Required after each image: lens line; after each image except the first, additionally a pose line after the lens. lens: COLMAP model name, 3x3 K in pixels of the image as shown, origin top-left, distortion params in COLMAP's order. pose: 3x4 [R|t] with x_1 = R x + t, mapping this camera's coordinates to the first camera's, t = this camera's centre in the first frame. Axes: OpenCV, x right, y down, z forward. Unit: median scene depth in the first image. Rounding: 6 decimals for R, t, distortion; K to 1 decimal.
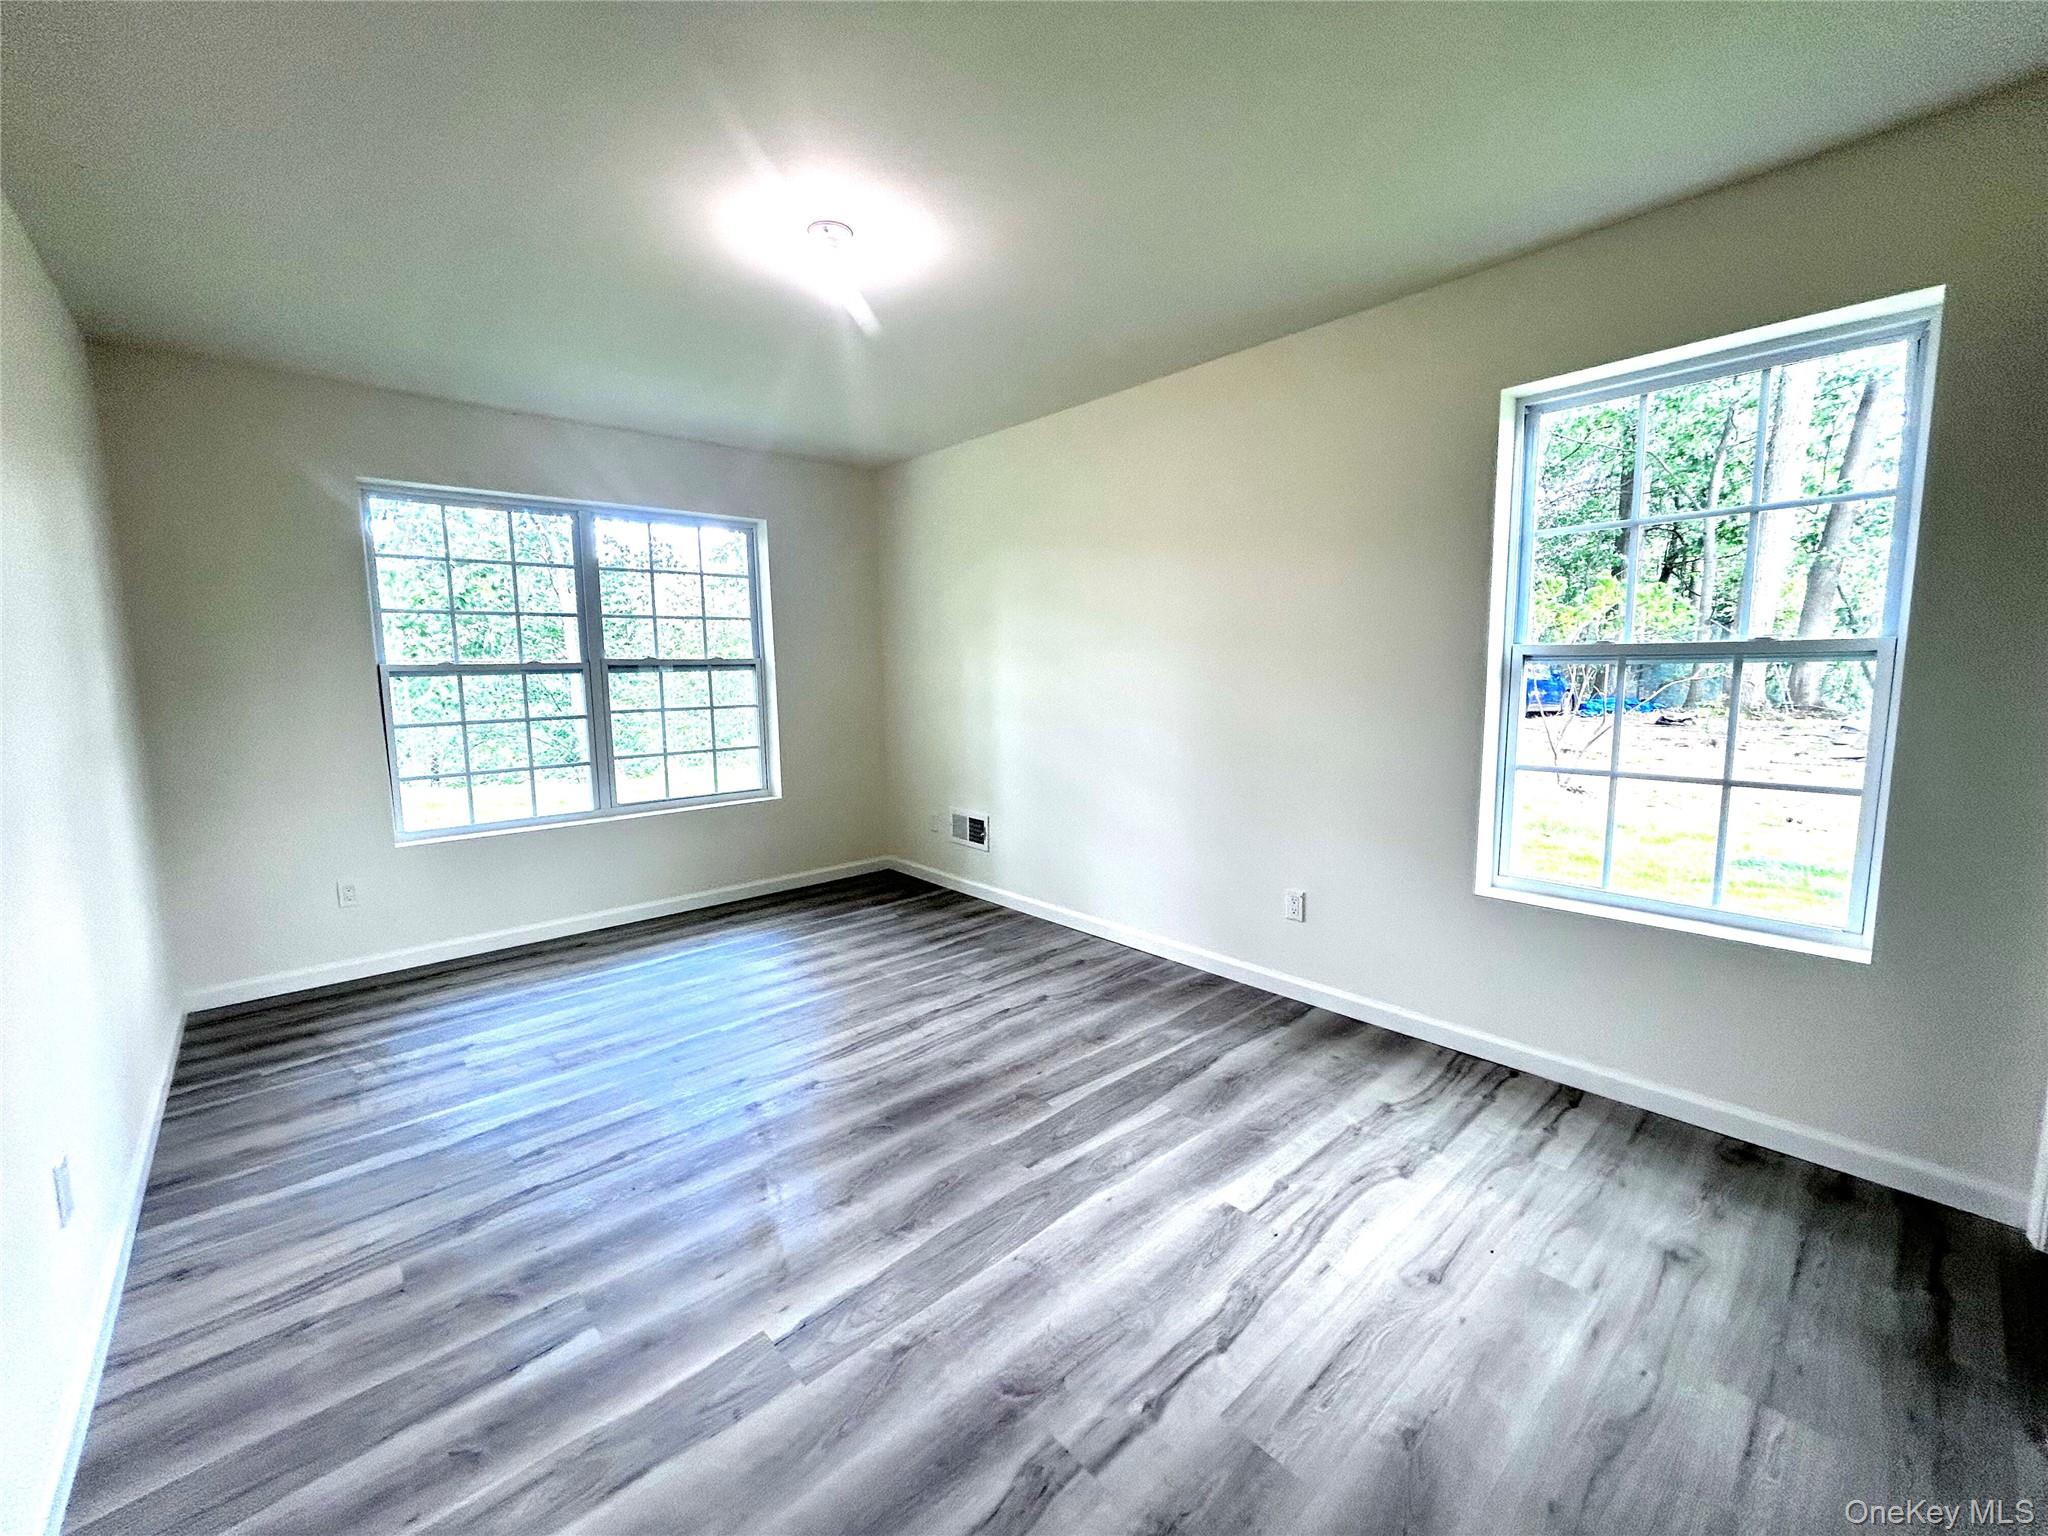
lens RADIAL K [[831.5, 0, 1024.2], [0, 831.5, 763.3], [0, 0, 1]] dist [-0.001041, 0.000688]
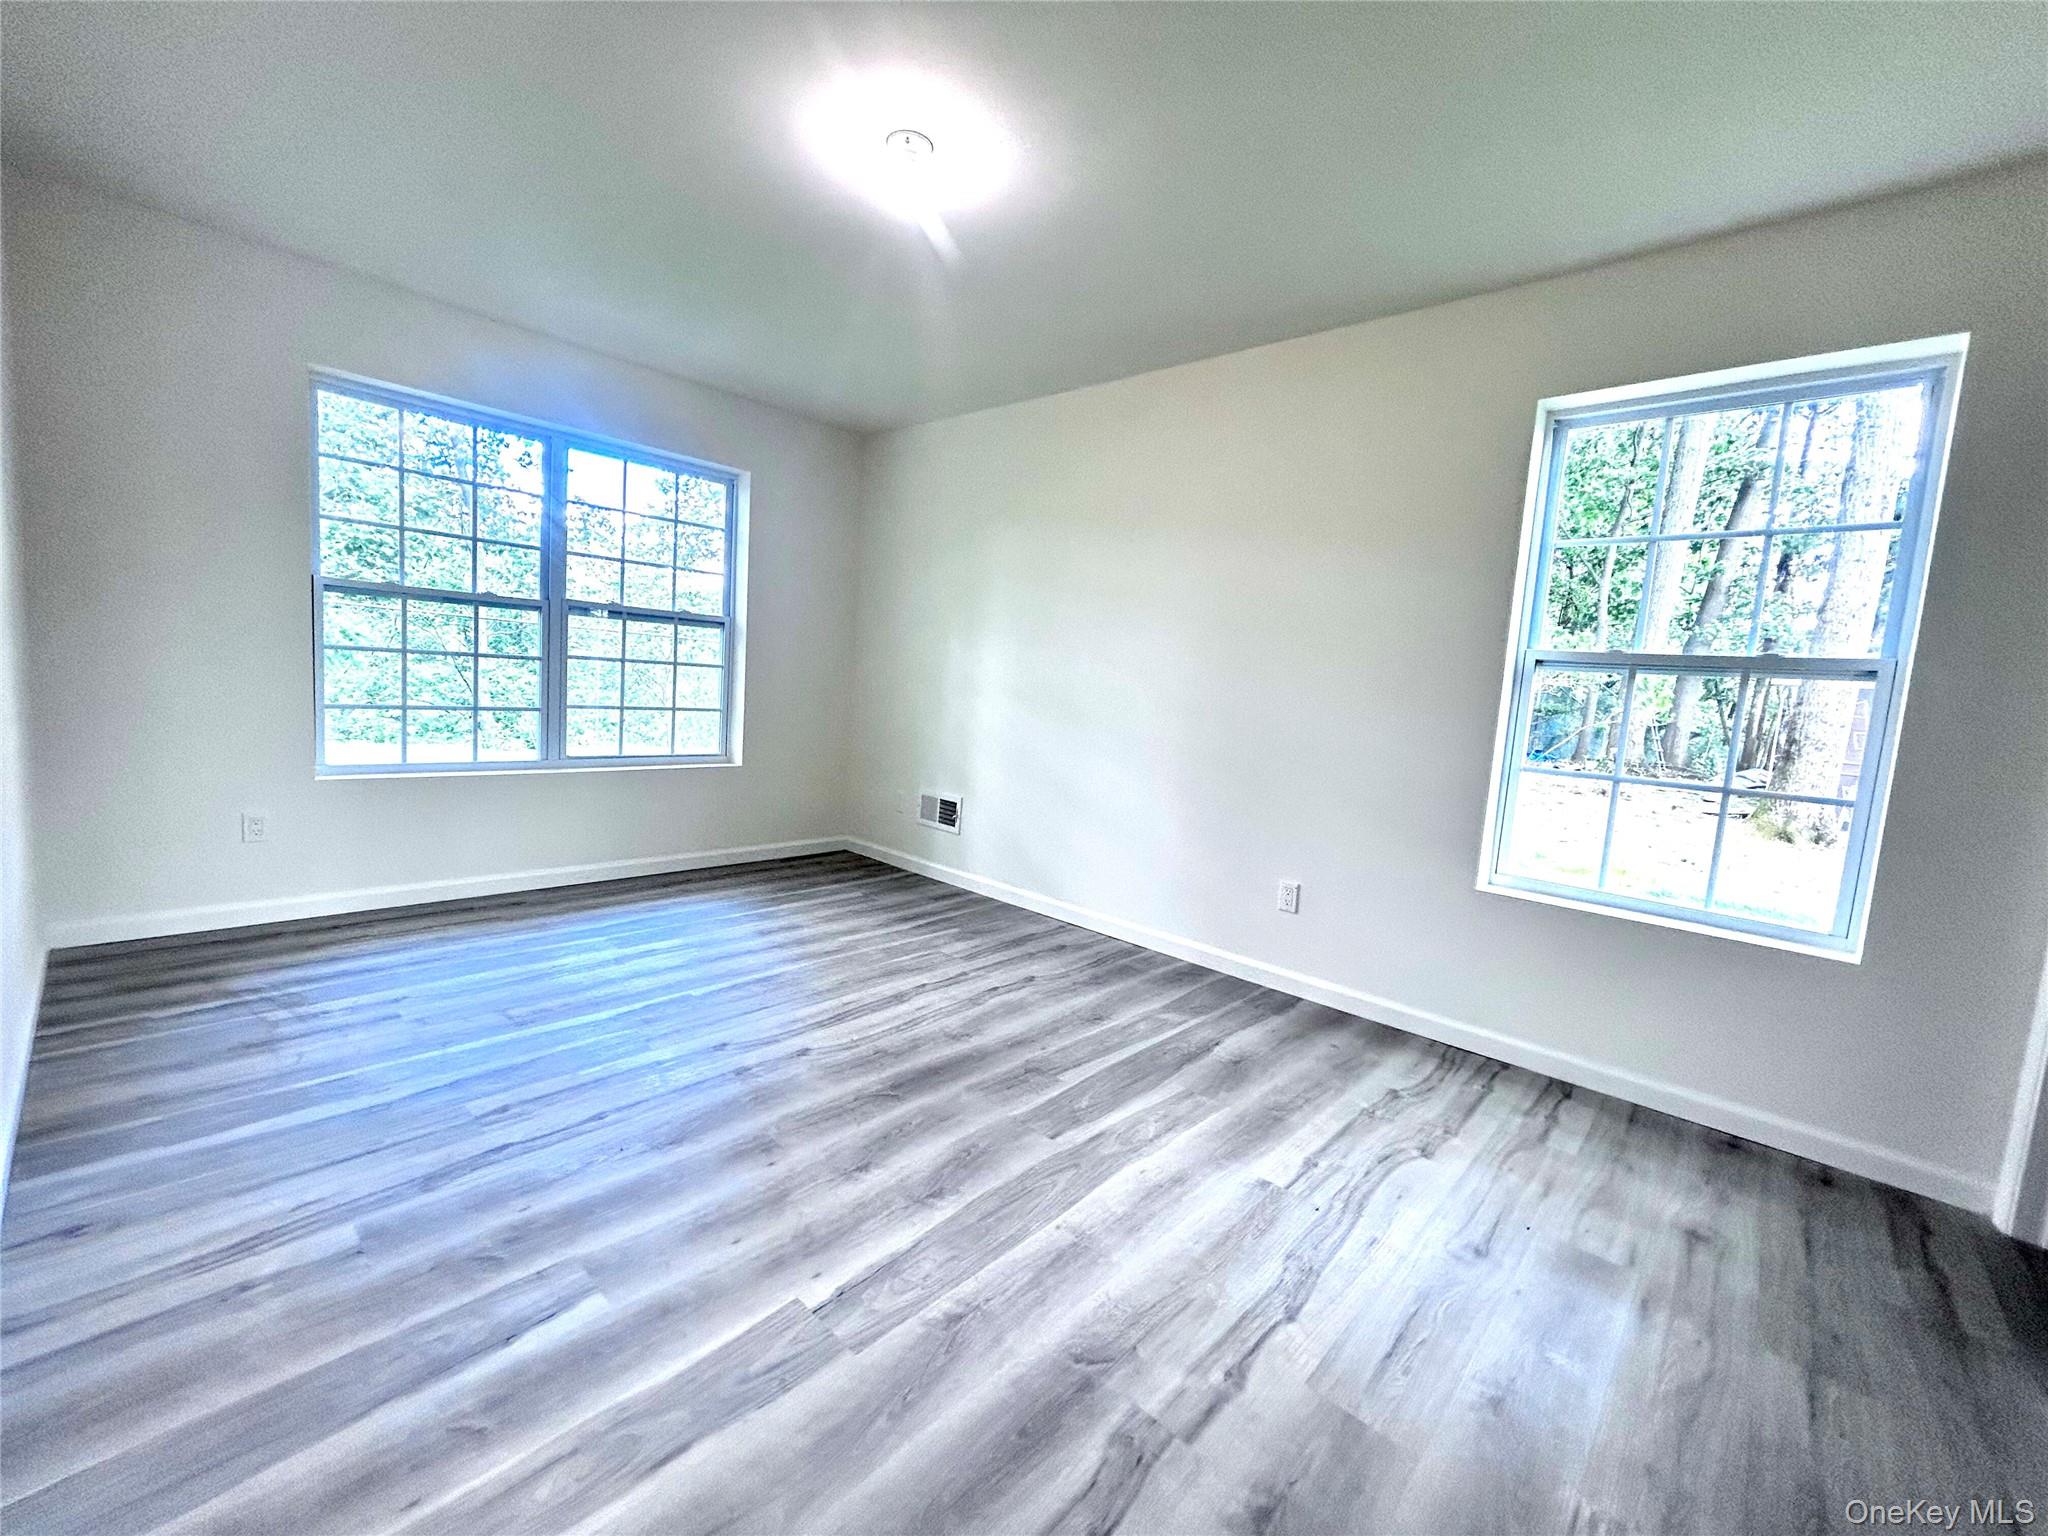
lens RADIAL K [[831.5, 0, 1024.2], [0, 831.5, 763.3], [0, 0, 1]] dist [-0.001041, 0.000688]
pose [[0.992107, 0.072875, 0.102044, -0.151027], [-0.071258, 0.997269, -0.019412, 0.076039], [-0.103180, 0.011988, 0.994590, 0.050226]]
